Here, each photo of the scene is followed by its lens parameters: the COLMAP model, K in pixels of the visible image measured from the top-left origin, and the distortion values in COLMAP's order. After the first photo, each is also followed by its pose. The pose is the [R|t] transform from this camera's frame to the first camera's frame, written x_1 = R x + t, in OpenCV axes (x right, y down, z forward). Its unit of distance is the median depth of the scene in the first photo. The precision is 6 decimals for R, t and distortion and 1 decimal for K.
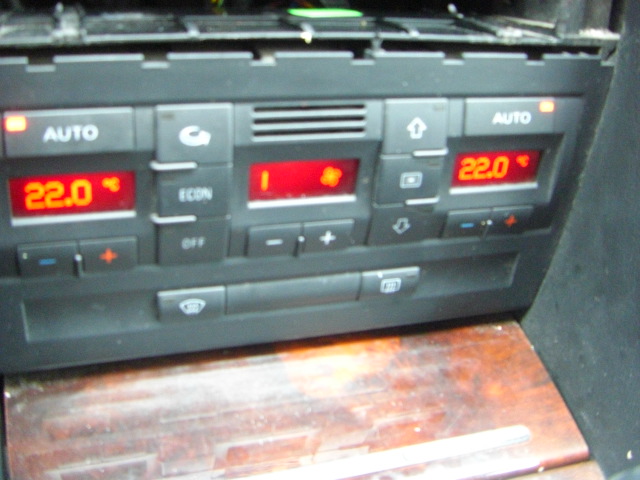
lens RADIAL K [[730.2, 0, 306.2], [0, 730.2, 171.1], [0, 0, 1]] dist [-0.203844, 0.246501]
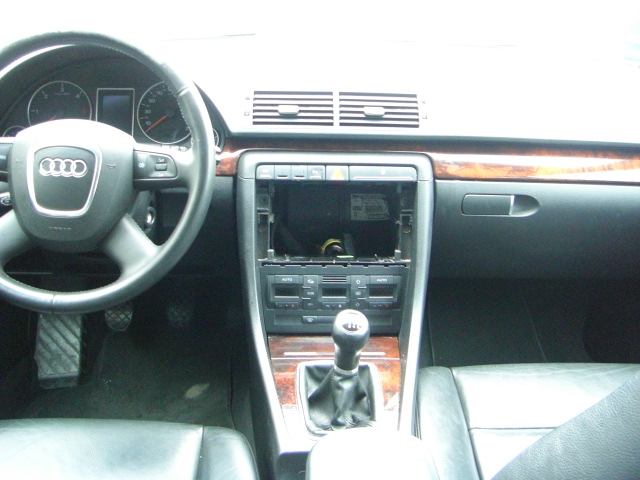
lens RADIAL K [[730.2, 0, 306.2], [0, 730.2, 171.1], [0, 0, 1]] dist [-0.203844, 0.246501]
pose [[0.964236, -0.027838, -0.263579, 1.061211], [-0.053722, 0.953299, -0.297212, 0.656834], [0.259543, 0.300742, 0.917710, -3.522715]]
